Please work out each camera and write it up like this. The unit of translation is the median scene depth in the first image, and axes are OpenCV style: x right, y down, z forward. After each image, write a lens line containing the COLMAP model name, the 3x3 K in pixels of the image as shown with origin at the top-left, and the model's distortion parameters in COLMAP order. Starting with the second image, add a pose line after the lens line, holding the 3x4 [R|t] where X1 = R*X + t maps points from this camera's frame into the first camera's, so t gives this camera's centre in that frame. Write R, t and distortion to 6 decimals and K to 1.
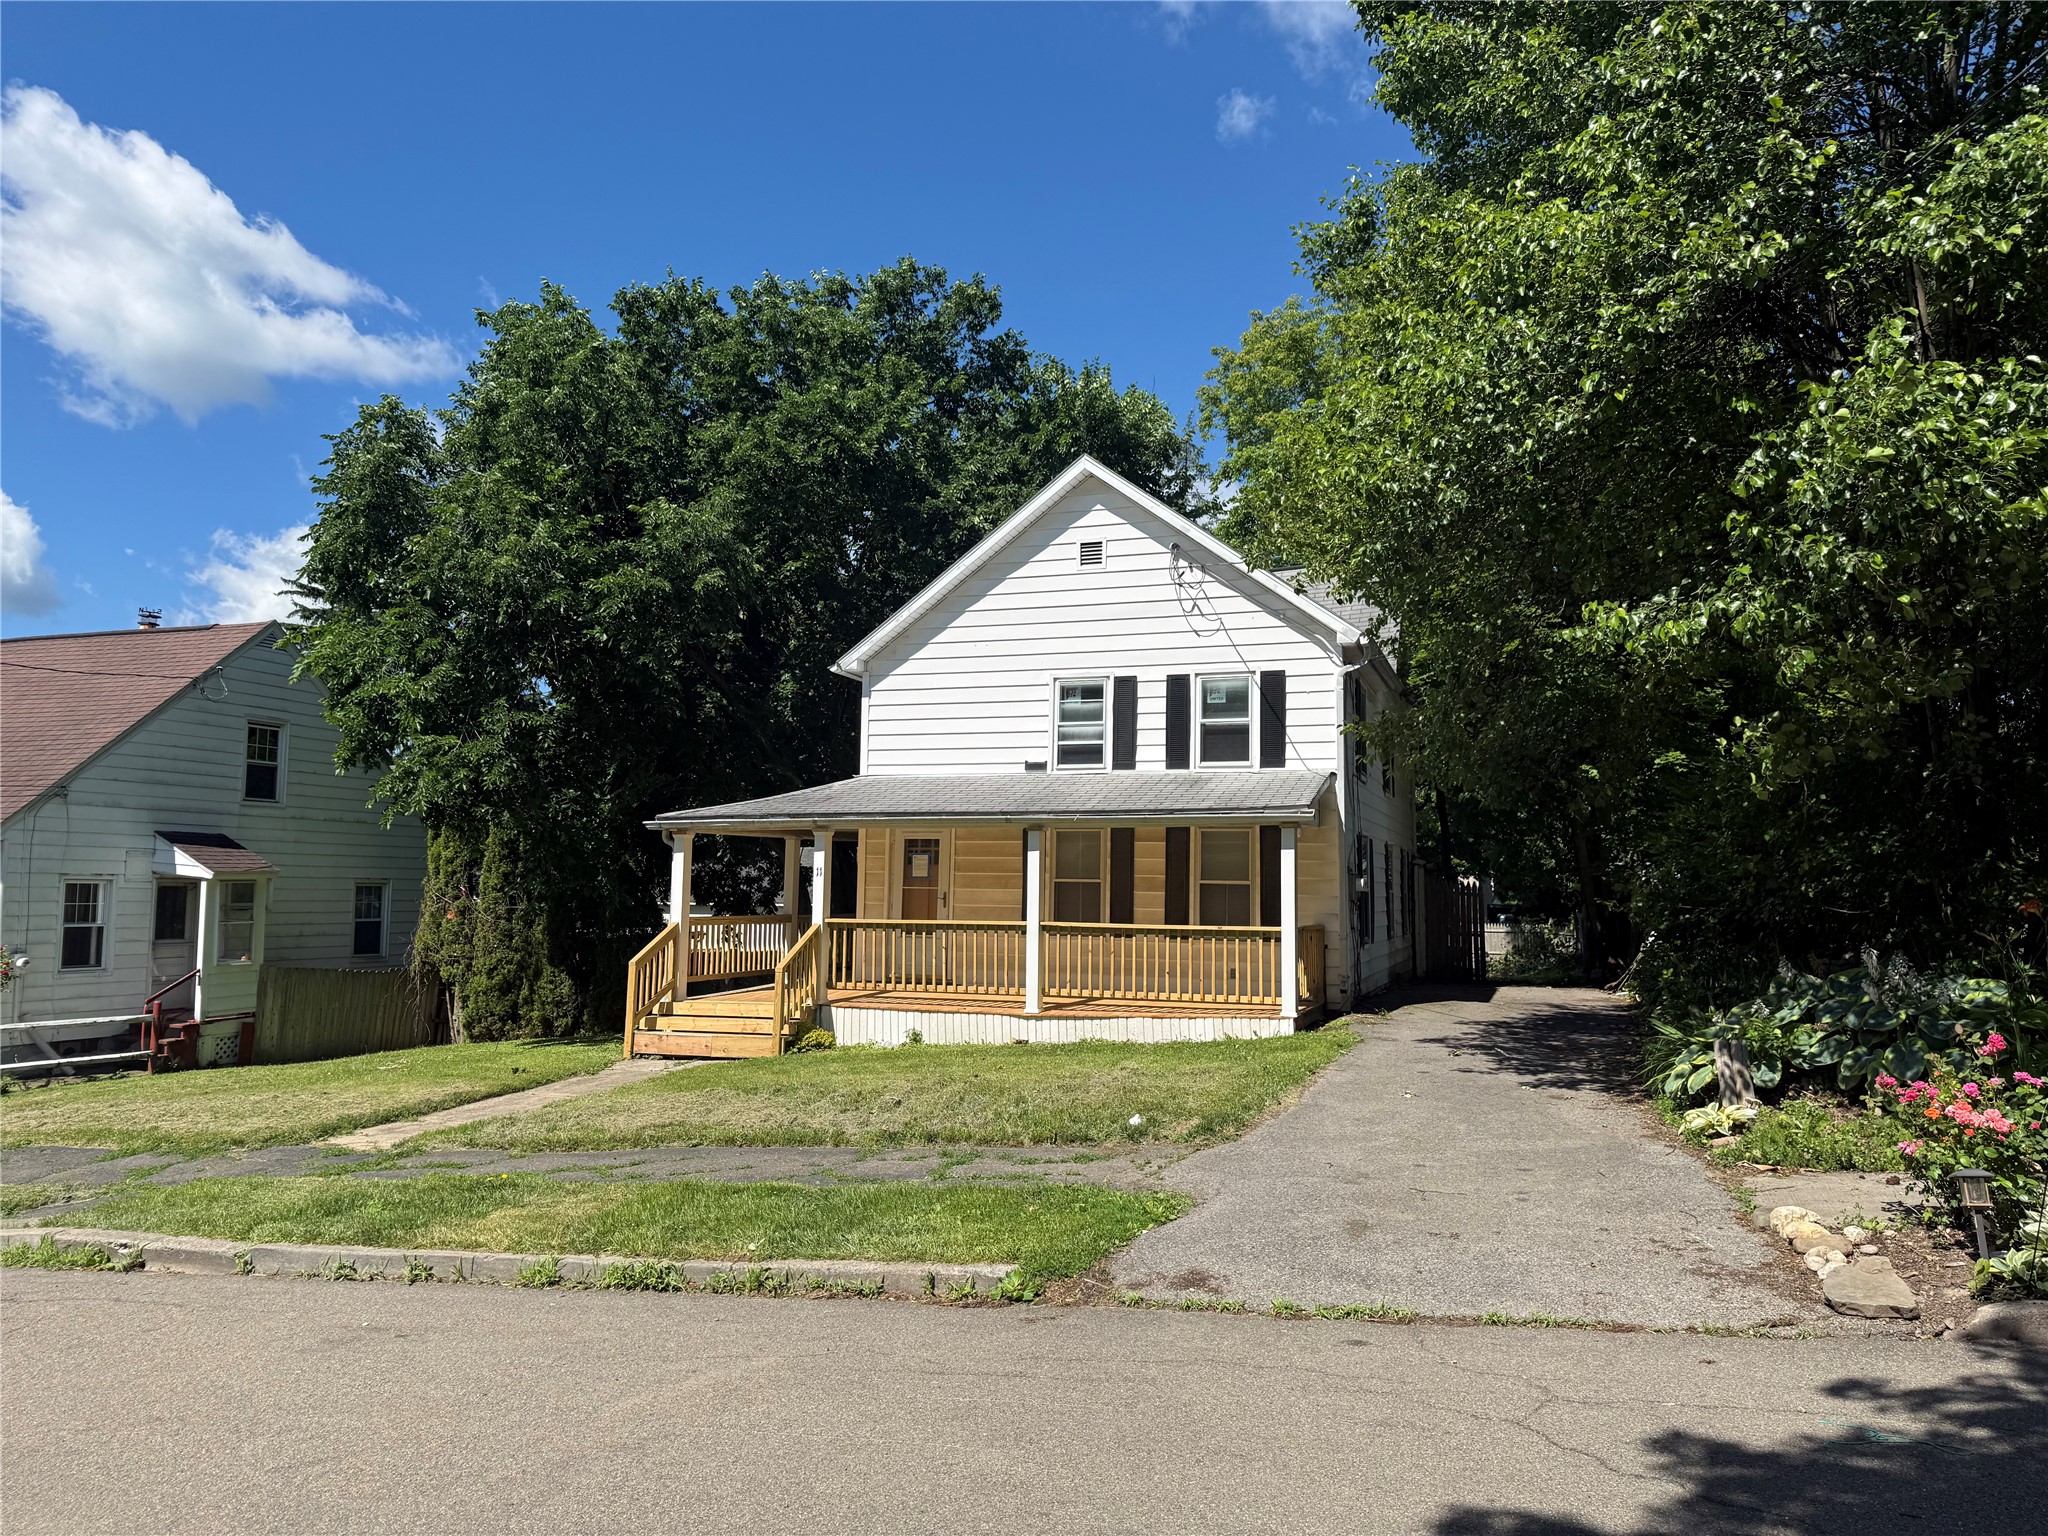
lens RADIAL K [[1395.8, 0, 1021.1], [0, 1395.8, 770.5], [0, 0, 1]] dist [0.035534, -0.006895]
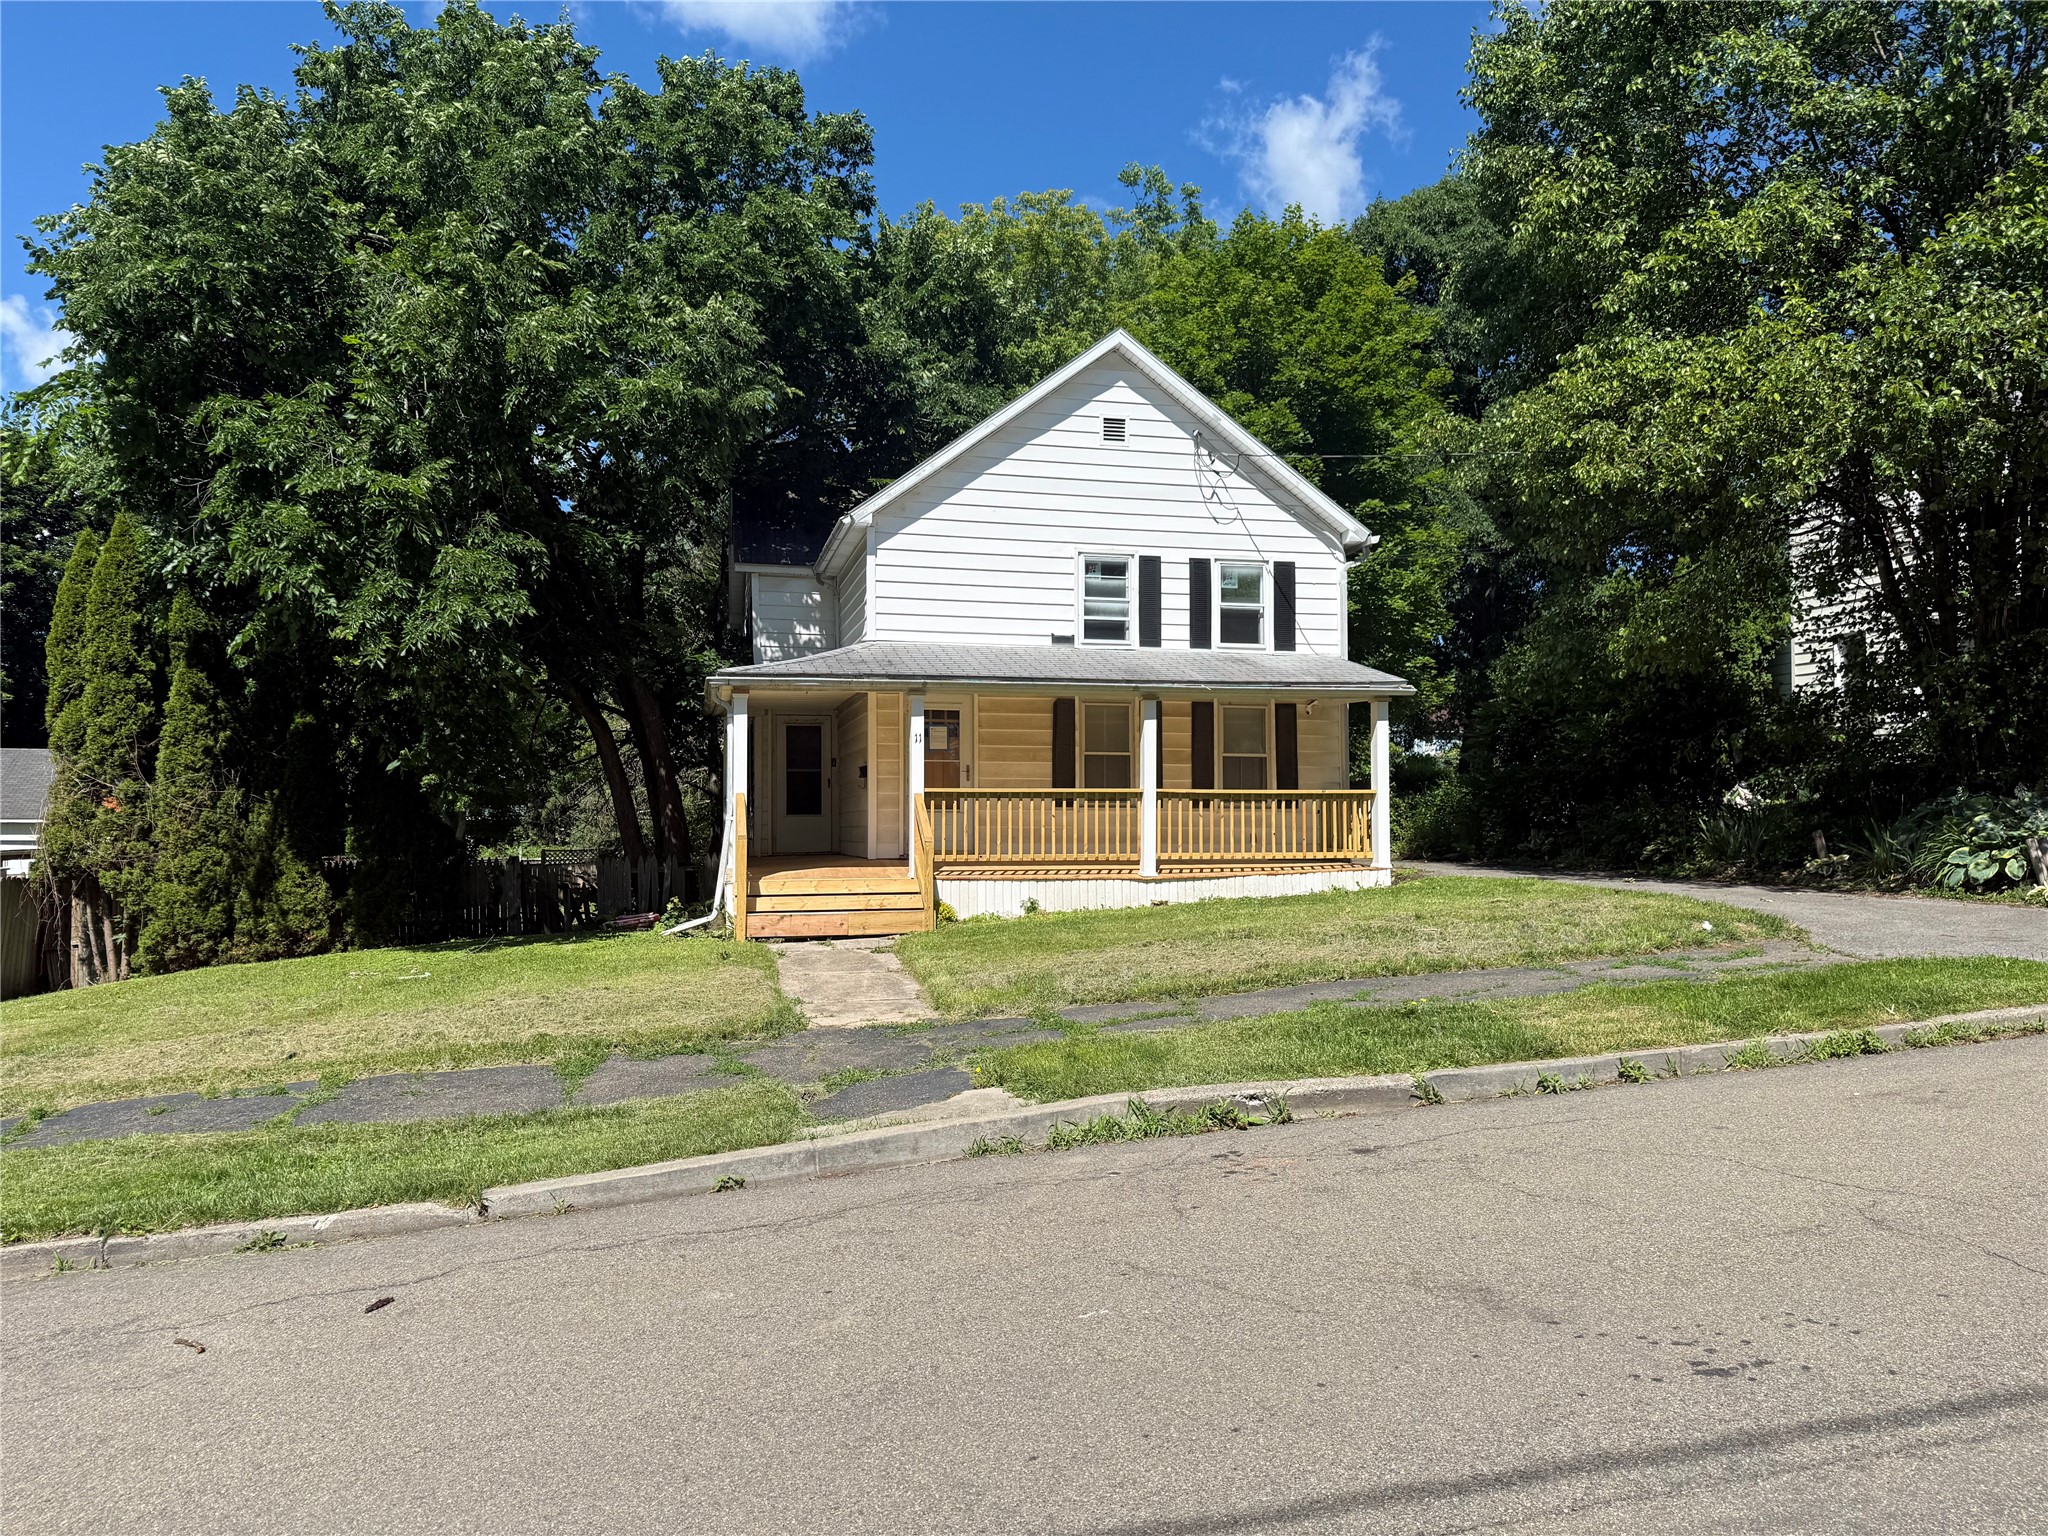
lens RADIAL K [[1395.8, 0, 1058.6], [0, 1395.8, 805.1], [0, 0, 1]] dist [0.035534, -0.006895]
pose [[0.852440, -0.009715, 0.522735, -0.529025], [-0.036985, 0.996202, 0.078828, 0.037394], [-0.521516, -0.086529, 0.848843, 0.144042]]
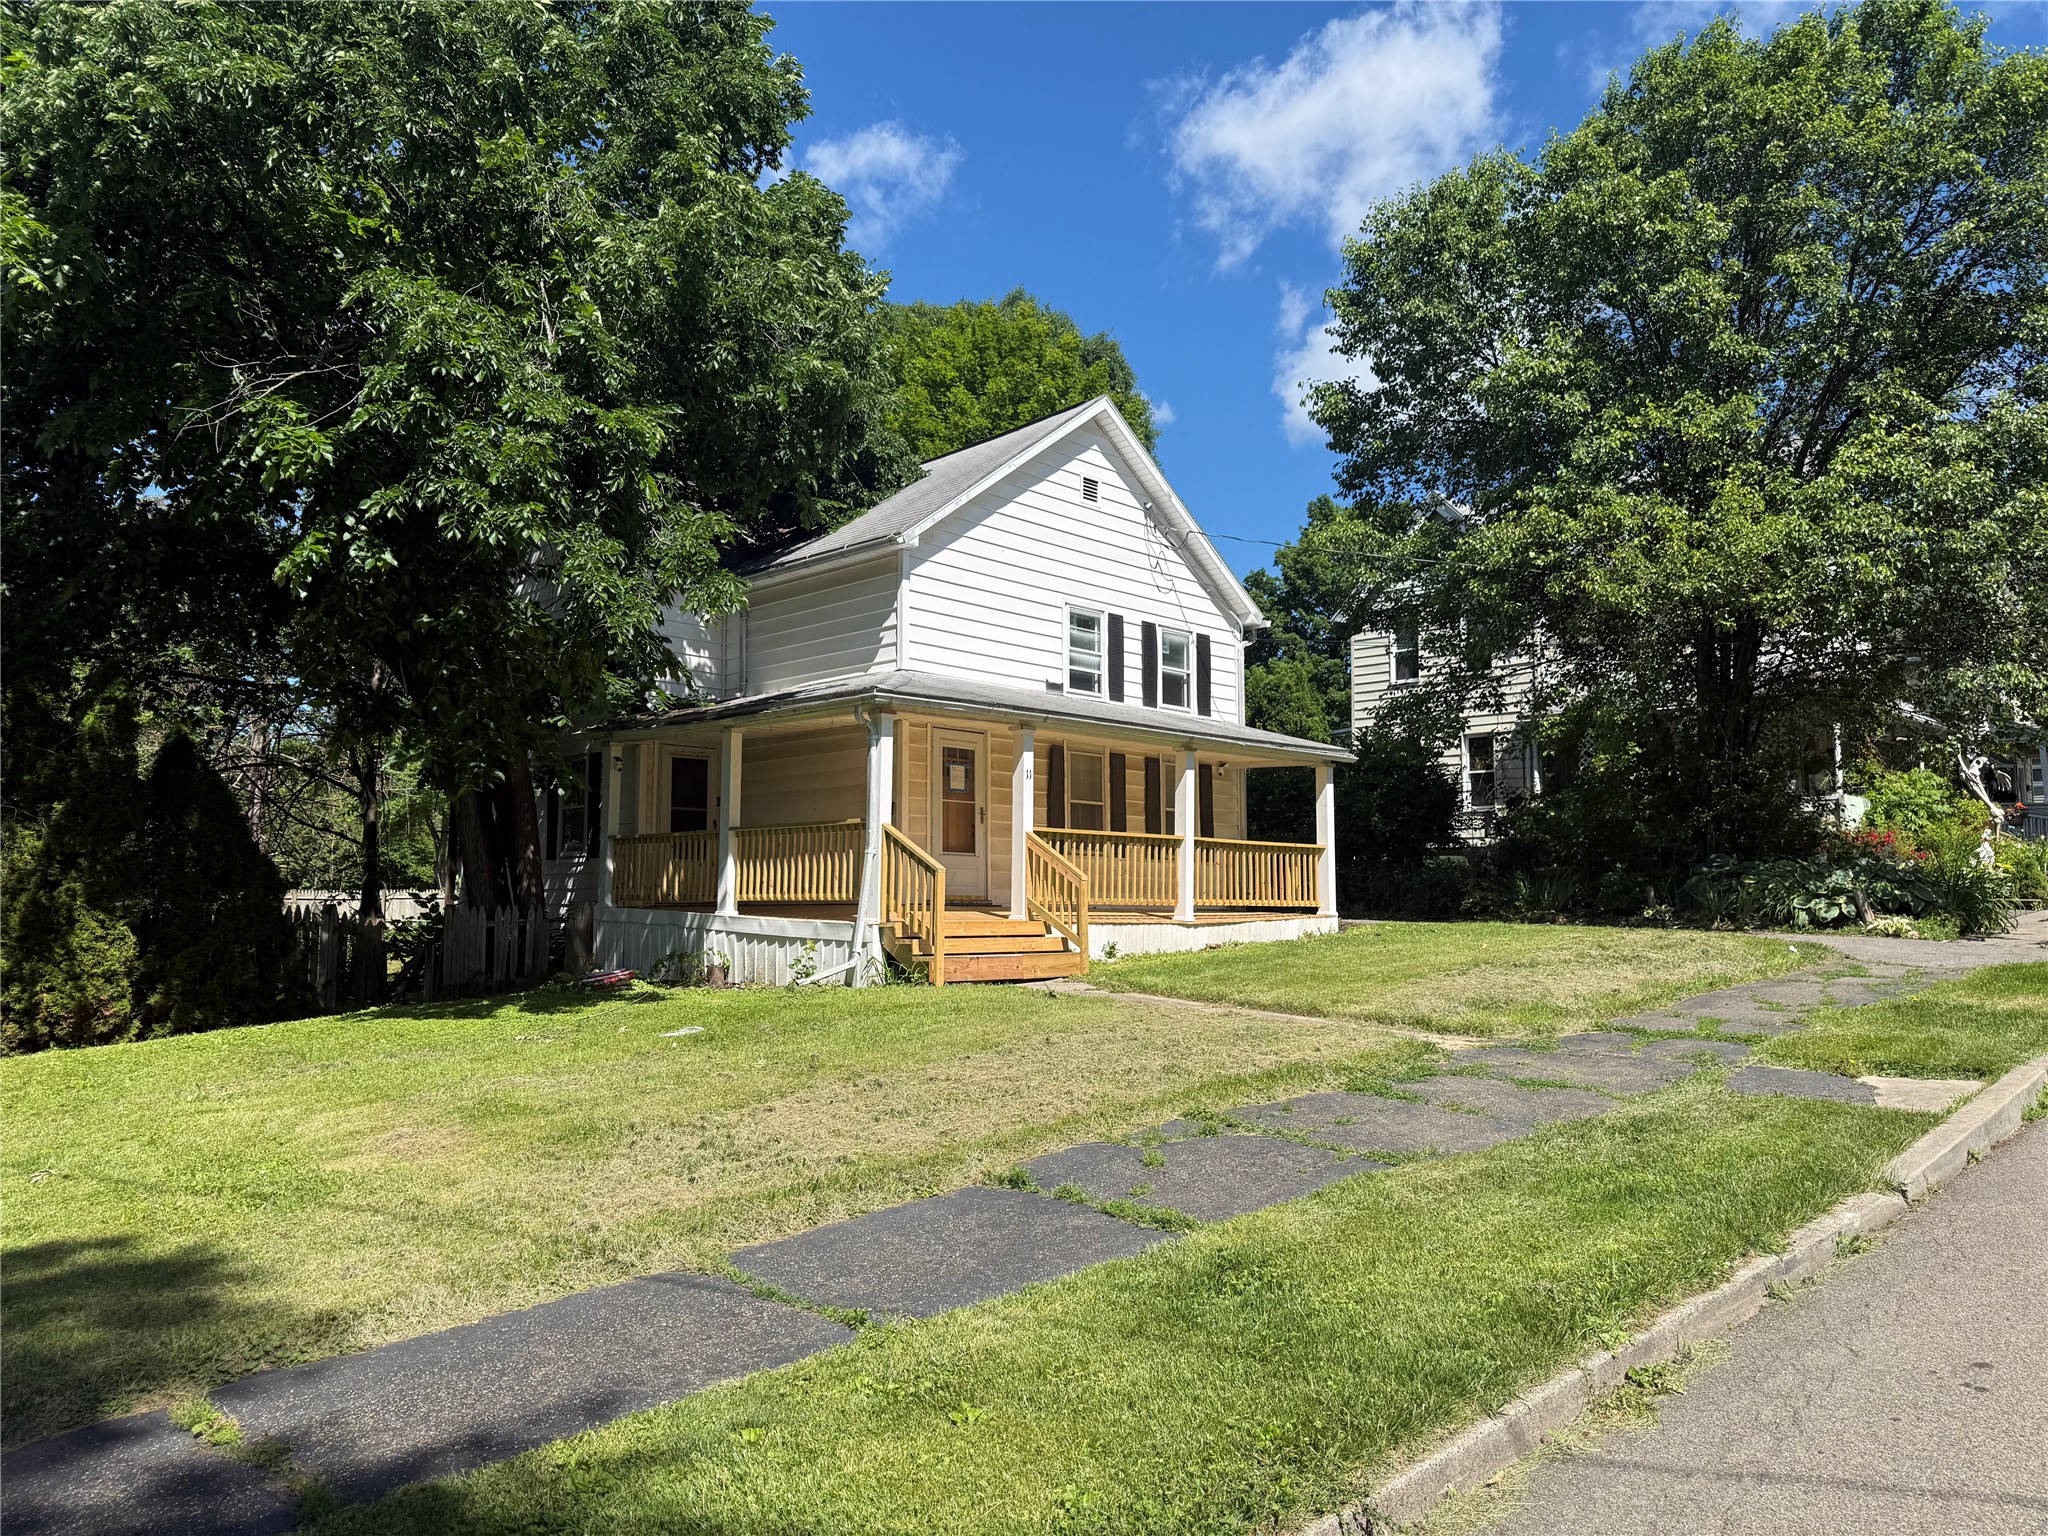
lens RADIAL K [[1395.8, 0, 1026.5], [0, 1395.8, 777.2], [0, 0, 1]] dist [0.035534, -0.006895]
pose [[0.456527, 0.074176, 0.886612, -0.901776], [-0.085745, 0.995548, -0.039138, 0.104931], [-0.885568, -0.058155, 0.460855, 0.565869]]
